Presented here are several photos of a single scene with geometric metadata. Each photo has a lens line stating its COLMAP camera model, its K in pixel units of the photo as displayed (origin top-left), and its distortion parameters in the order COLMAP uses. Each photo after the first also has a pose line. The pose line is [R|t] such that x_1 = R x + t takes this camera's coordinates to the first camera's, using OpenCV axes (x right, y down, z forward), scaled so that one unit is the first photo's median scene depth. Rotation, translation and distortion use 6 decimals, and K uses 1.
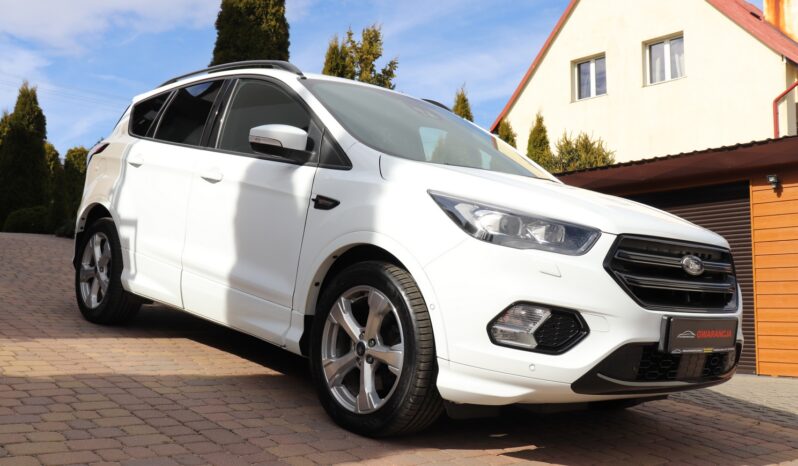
lens RADIAL K [[840.9, 0, 399.0], [0, 840.9, 233.0], [0, 0, 1]] dist [-0.090370, 0.146276]
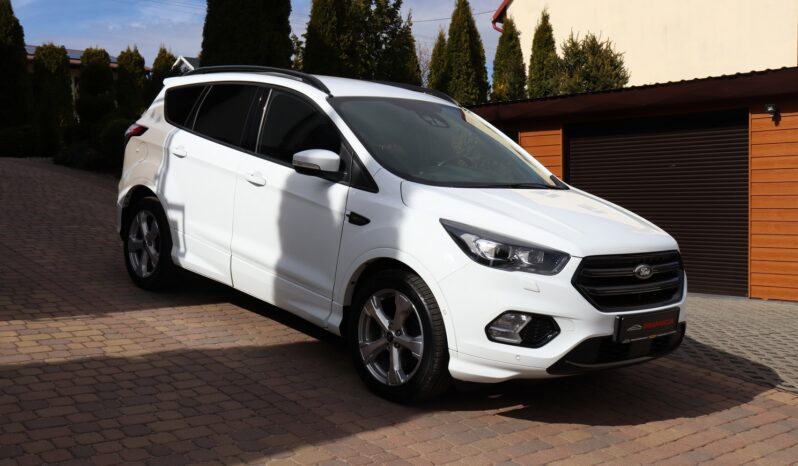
lens RADIAL K [[959.4, 0, 399.0], [0, 959.4, 233.0], [0, 0, 1]] dist [-0.021464, 0.018714]
pose [[0.999853, -0.015354, 0.007654, -0.032795], [0.014101, 0.989602, 0.143137, -0.195152], [-0.009772, -0.143008, 0.989673, -0.381065]]
